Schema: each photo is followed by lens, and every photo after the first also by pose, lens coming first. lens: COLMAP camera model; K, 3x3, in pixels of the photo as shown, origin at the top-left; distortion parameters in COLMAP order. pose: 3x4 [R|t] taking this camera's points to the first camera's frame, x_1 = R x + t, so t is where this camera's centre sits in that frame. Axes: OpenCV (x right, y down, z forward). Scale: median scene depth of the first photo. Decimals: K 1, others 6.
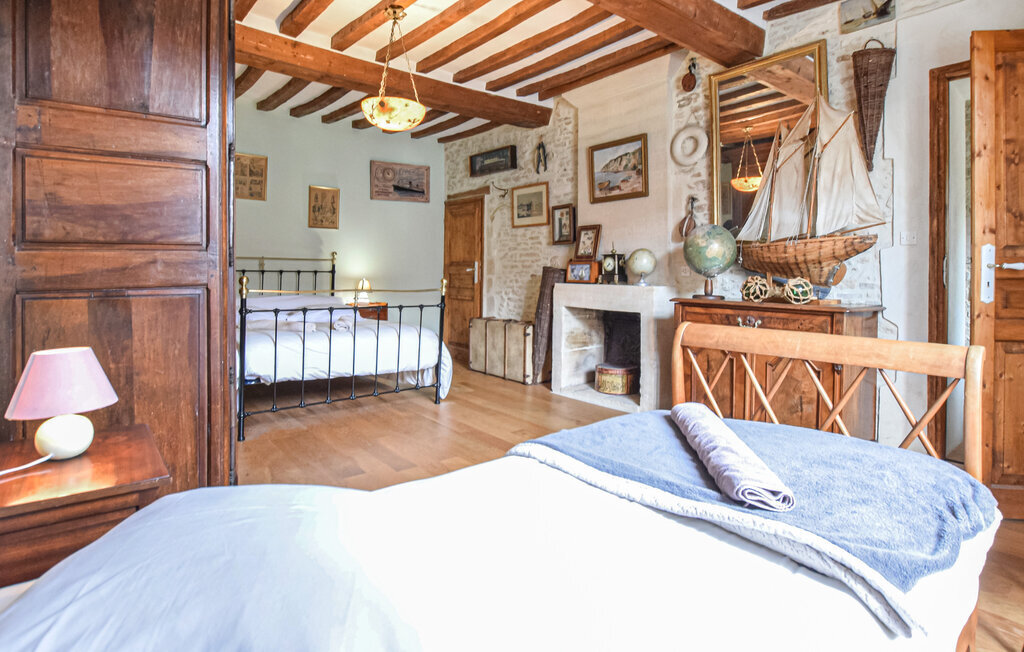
lens RADIAL K [[515.1, 0, 503.8], [0, 515.1, 268.0], [0, 0, 1]] dist [-0.038114, 0.008412]
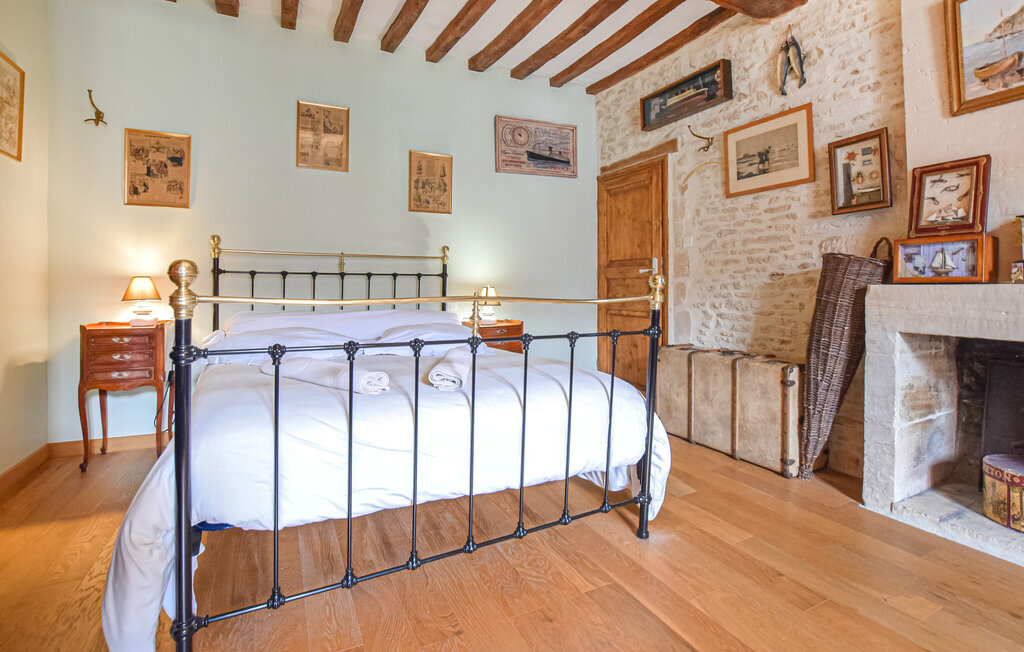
lens RADIAL K [[474.5, 0, 508.6], [0, 474.5, 289.1], [0, 0, 1]] dist [-0.021093, 0.000059]
pose [[0.976673, -0.009355, -0.214529, -0.128952], [0.011389, 0.999901, 0.008243, 0.024460], [0.214430, -0.010494, 0.976683, 0.455485]]
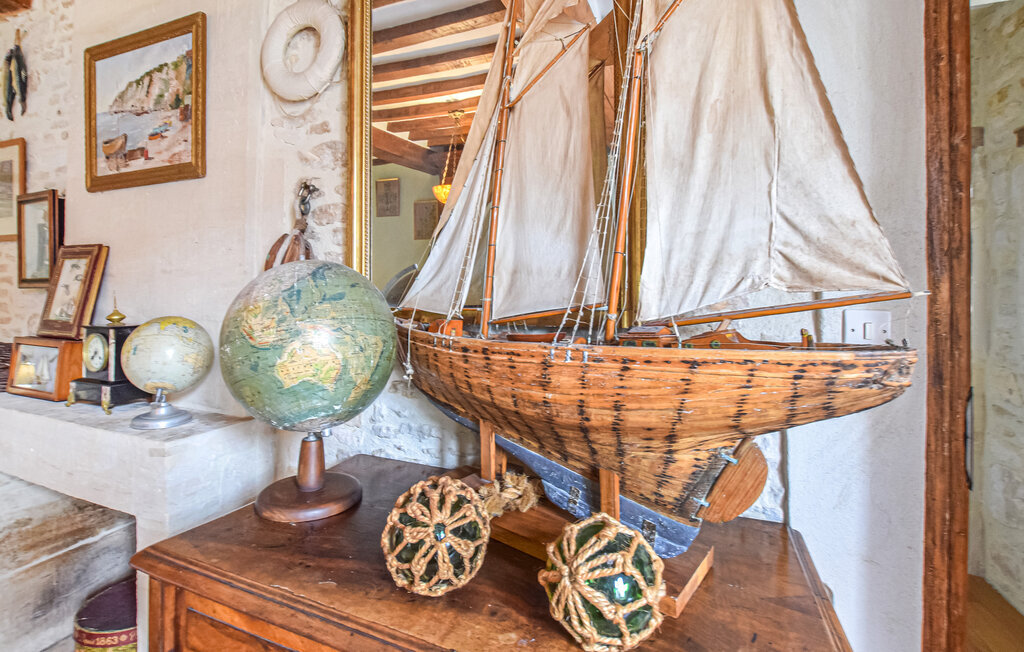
lens RADIAL K [[474.5, 0, 508.6], [0, 474.5, 289.1], [0, 0, 1]] dist [-0.021093, 0.000059]
pose [[0.860939, 0.004962, 0.508684, 0.247510], [-0.007904, 0.999962, 0.003623, -0.048474], [-0.508647, -0.007140, 0.860946, 0.480191]]
